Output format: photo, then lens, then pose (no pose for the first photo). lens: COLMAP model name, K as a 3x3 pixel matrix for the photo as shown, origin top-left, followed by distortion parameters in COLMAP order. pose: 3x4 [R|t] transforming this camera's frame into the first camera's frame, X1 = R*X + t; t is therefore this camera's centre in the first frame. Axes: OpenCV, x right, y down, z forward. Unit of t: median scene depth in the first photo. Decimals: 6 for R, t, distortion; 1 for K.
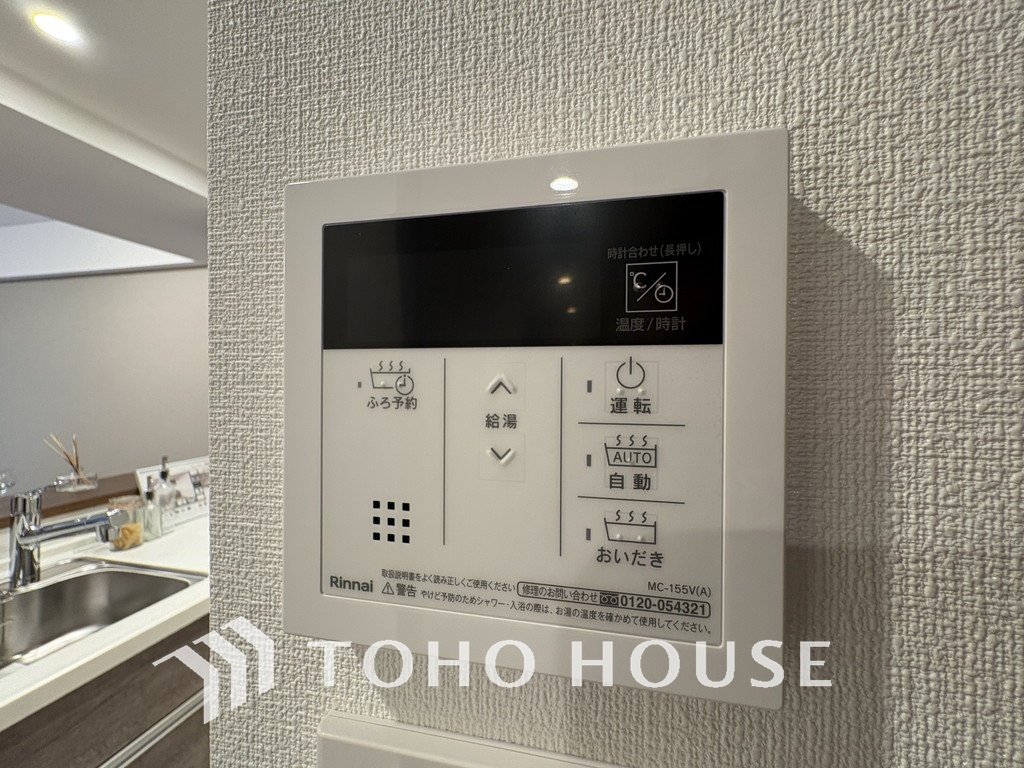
lens RADIAL K [[408.8, 0, 511.2], [0, 408.8, 385.8], [0, 0, 1]] dist [0.001119, -0.001085]
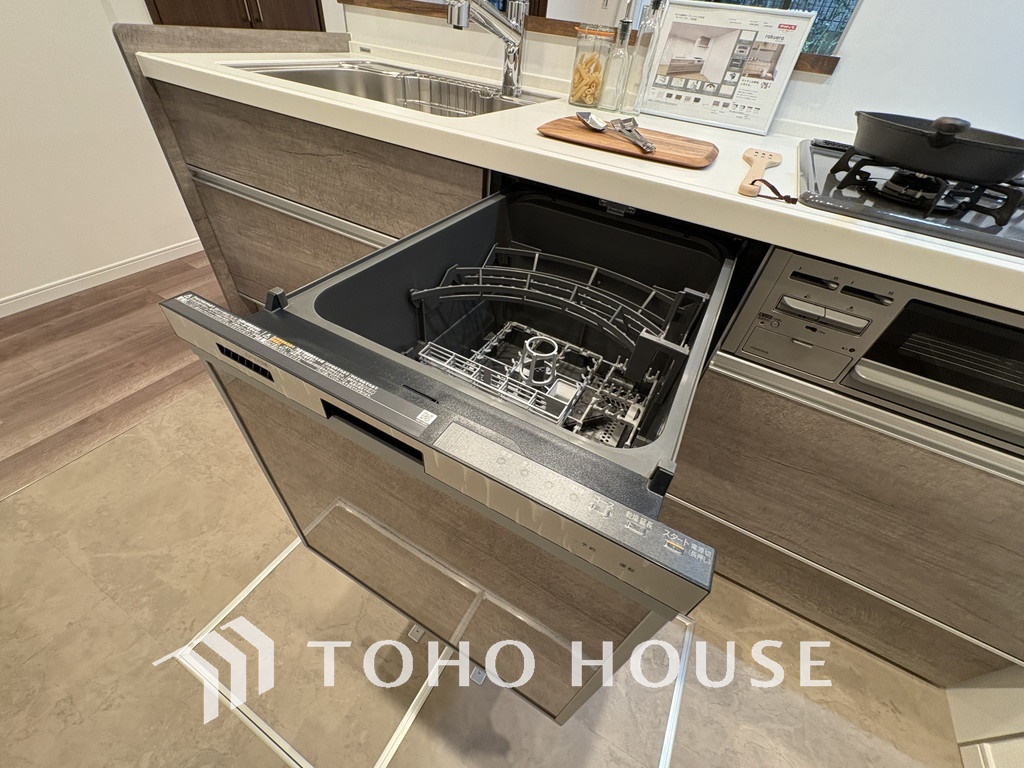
lens RADIAL K [[408.8, 0, 513.2], [0, 408.8, 392.7], [0, 0, 1]] dist [0.001119, -0.001085]
pose [[-0.273100, 0.636220, -0.721554, 0.026495], [-0.102627, 0.726518, 0.679440, 0.301333], [0.956496, 0.259606, -0.133118, 1.227260]]
